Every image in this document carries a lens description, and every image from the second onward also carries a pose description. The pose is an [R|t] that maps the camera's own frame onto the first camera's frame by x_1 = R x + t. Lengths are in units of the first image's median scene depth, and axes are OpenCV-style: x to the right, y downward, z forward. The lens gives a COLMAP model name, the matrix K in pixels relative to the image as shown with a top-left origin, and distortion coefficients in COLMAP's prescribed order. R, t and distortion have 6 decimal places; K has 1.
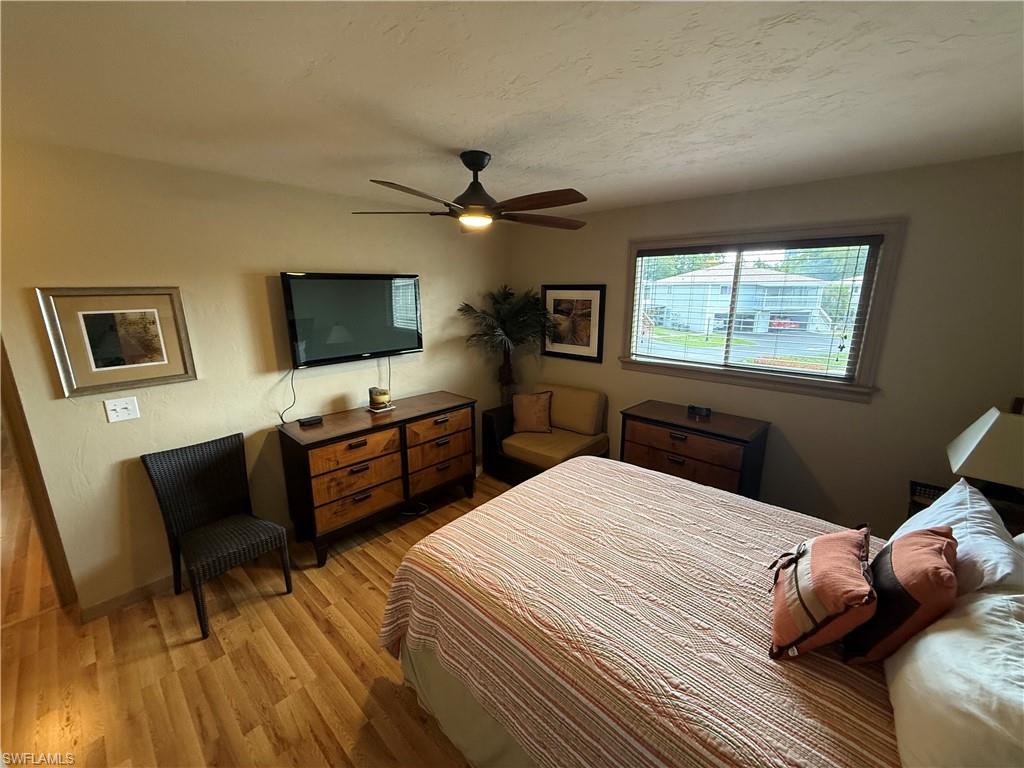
lens RADIAL K [[406.1, 0, 512.0], [0, 406.1, 381.8], [0, 0, 1]] dist [-0.002352, -0.000122]
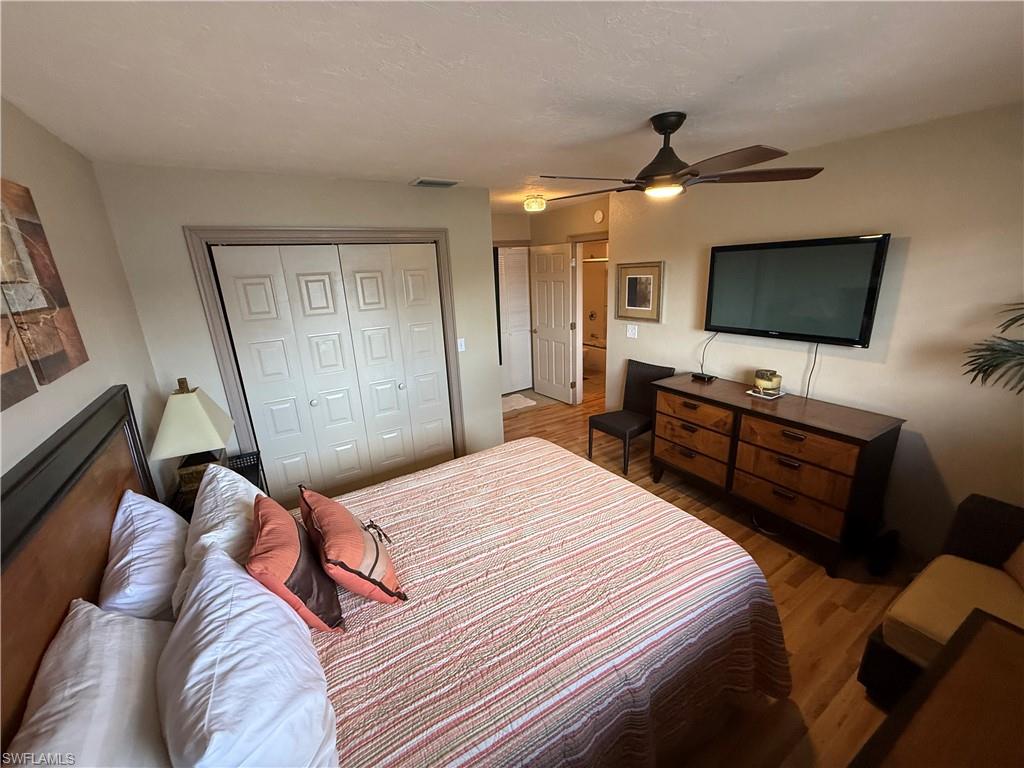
lens RADIAL K [[406.1, 0, 514.7], [0, 406.1, 386.0], [0, 0, 1]] dist [-0.002352, -0.000122]
pose [[-0.244925, 0.284186, -0.926957, 0.689726], [-0.181726, 0.925677, 0.331810, -0.161246], [0.952359, 0.249721, -0.175077, 0.671477]]
